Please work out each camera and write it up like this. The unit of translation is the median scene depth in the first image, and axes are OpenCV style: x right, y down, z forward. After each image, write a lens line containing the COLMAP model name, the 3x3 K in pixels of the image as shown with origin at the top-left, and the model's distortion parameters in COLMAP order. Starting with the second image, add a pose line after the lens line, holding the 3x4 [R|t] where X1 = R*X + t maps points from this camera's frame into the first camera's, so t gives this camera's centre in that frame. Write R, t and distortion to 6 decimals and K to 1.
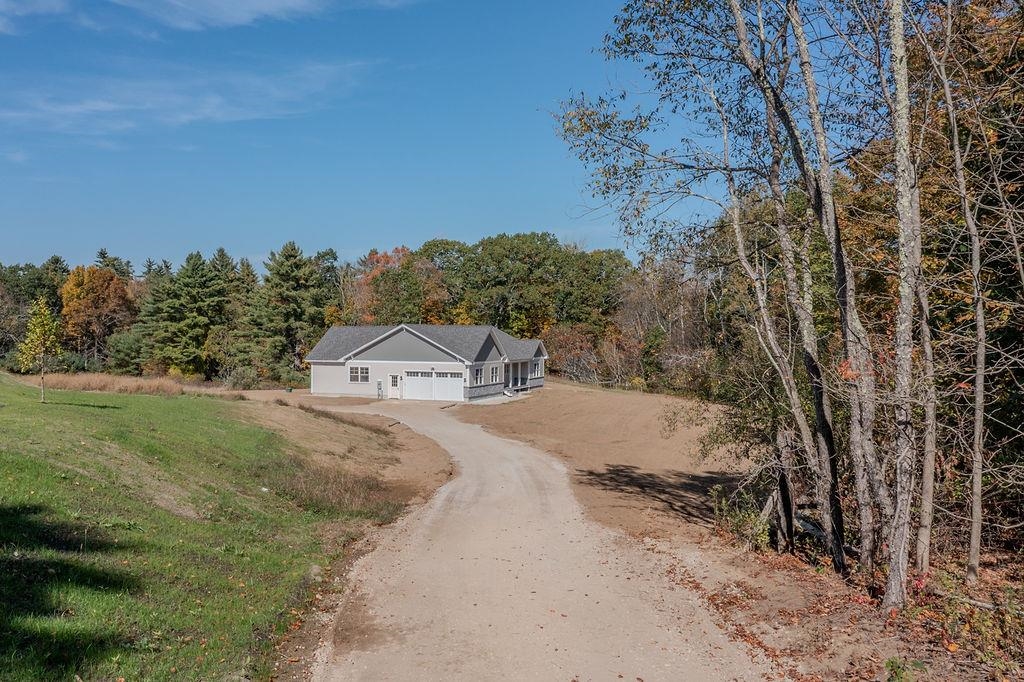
lens RADIAL K [[813.9, 0, 512.0], [0, 813.9, 341.0], [0, 0, 1]] dist [-0.004851, -0.002594]
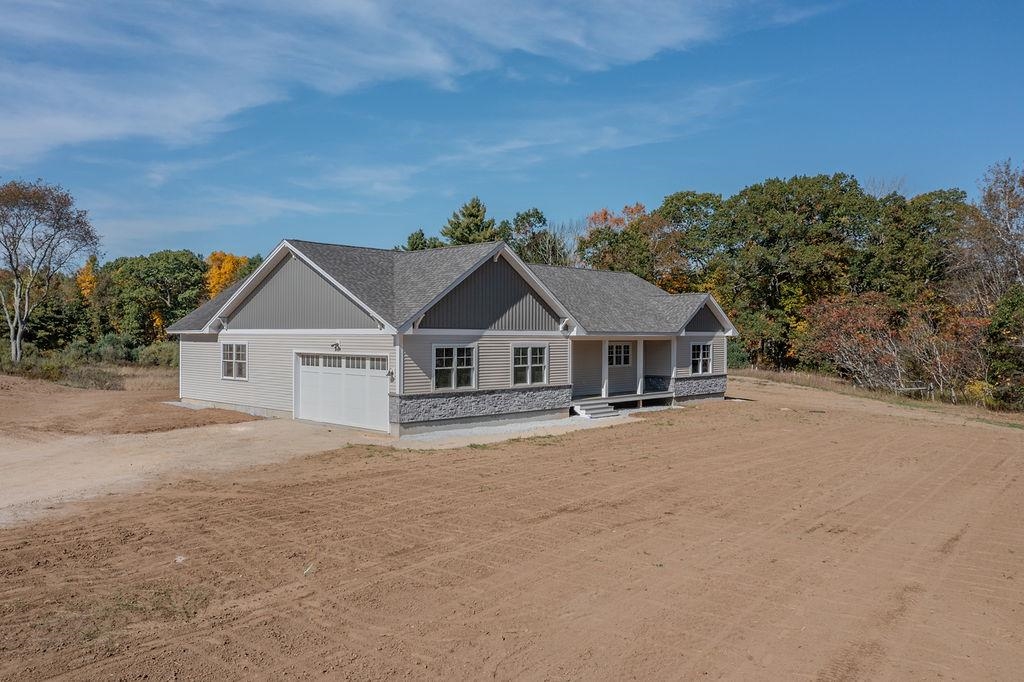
lens RADIAL K [[813.9, 0, 512.0], [0, 813.9, 341.0], [0, 0, 1]] dist [-0.004851, -0.002594]
pose [[0.923867, 0.001906, -0.382709, 0.120215], [-0.001586, 0.999998, 0.001152, 0.027581], [0.382710, -0.000457, 0.923868, 0.597378]]
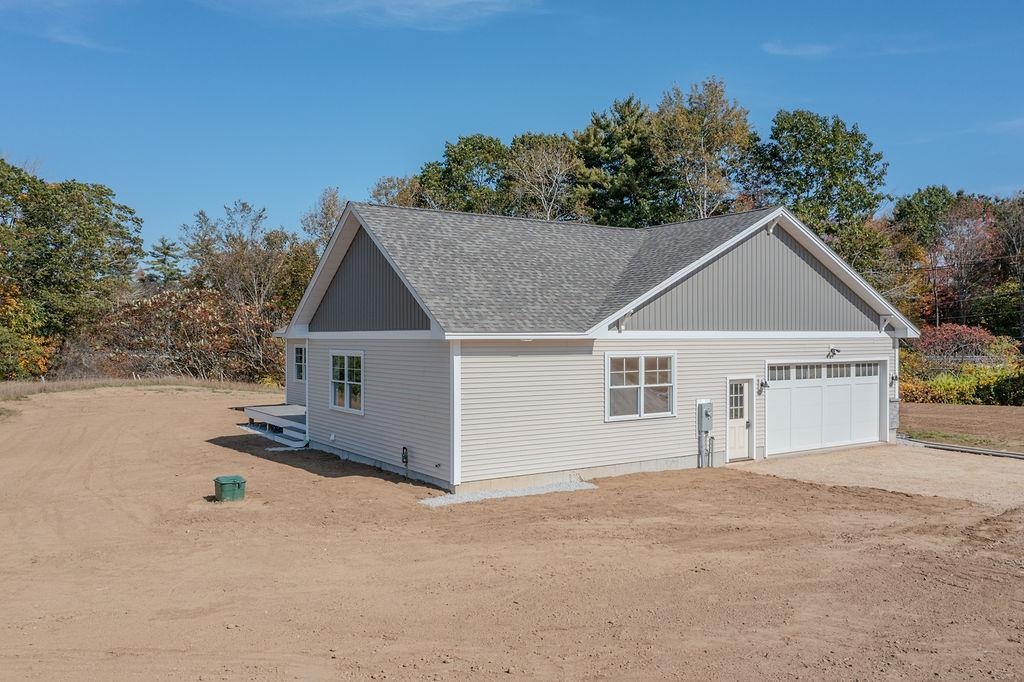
lens RADIAL K [[813.9, 0, 512.0], [0, 813.9, 341.0], [0, 0, 1]] dist [-0.004851, -0.002594]
pose [[0.556994, -0.011041, 0.830443, -0.395072], [0.008647, 0.999935, 0.007494, 0.023189], [-0.830472, 0.003007, 0.557053, 0.830124]]
